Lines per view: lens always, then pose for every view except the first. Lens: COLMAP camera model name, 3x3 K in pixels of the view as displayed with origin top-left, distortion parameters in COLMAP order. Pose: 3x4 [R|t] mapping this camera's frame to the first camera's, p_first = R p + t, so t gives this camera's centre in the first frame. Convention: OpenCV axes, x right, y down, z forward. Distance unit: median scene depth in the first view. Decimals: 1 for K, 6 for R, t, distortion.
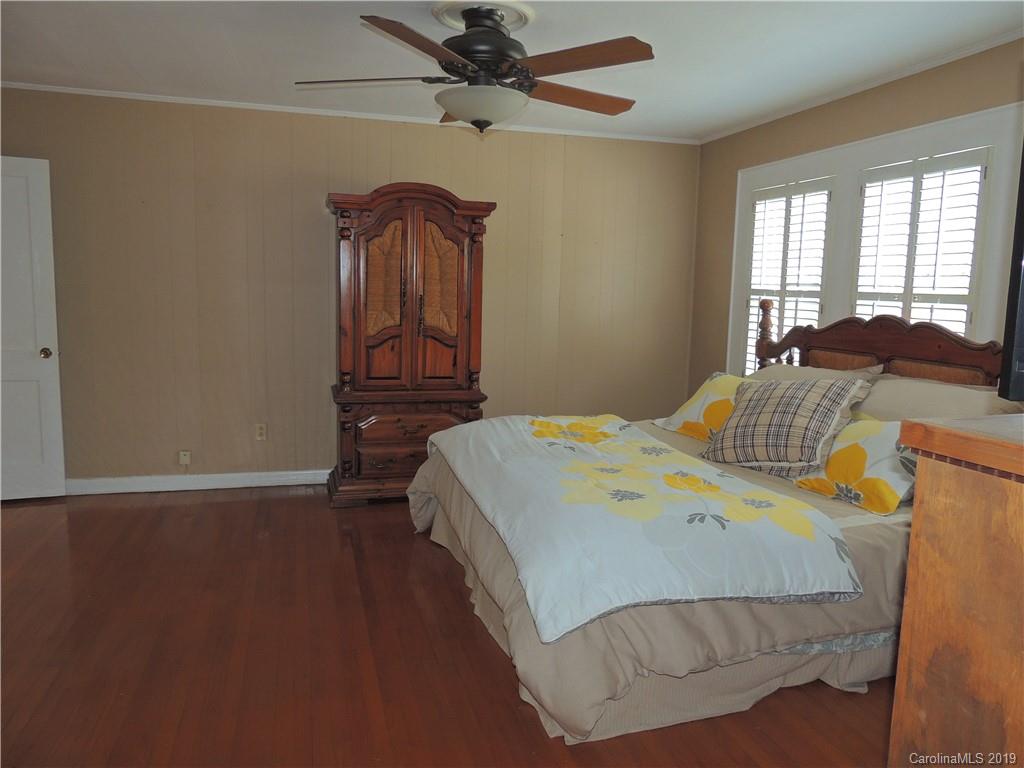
lens RADIAL K [[734.9, 0, 514.9], [0, 734.9, 386.4], [0, 0, 1]] dist [-0.008953, -0.008344]
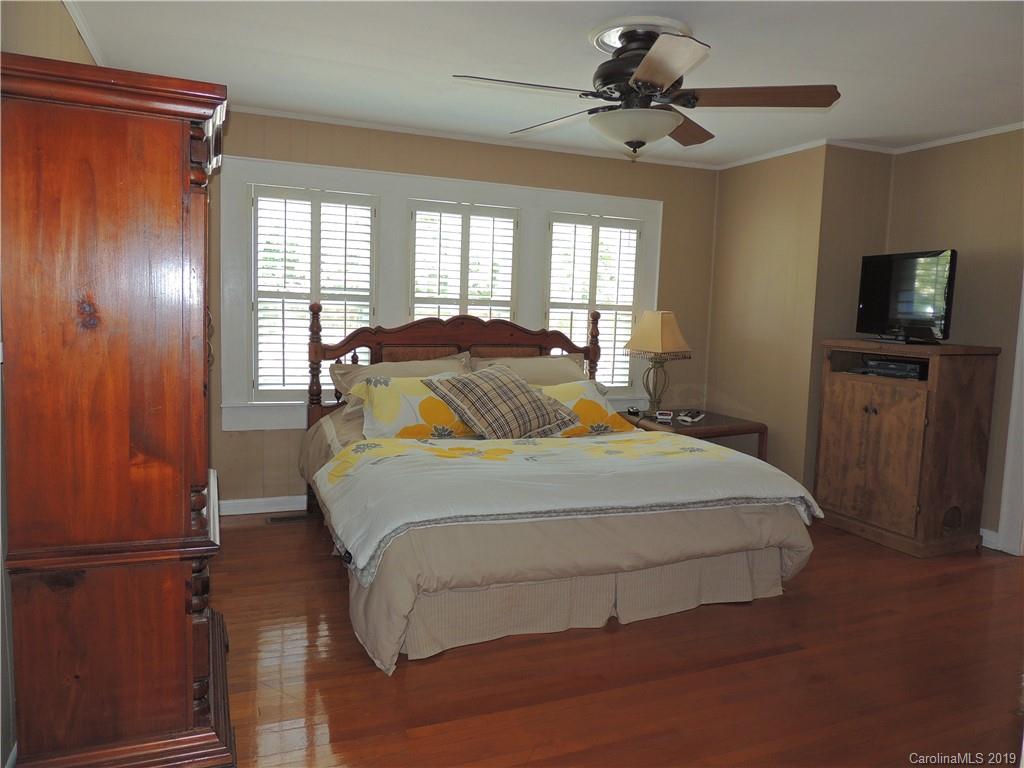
lens RADIAL K [[734.9, 0, 514.9], [0, 734.9, 386.4], [0, 0, 1]] dist [-0.008953, -0.008344]
pose [[-0.158548, -0.142139, 0.977066, -0.796447], [0.096169, 0.982655, 0.158557, -0.161491], [-0.982657, 0.119102, -0.142129, 1.031972]]
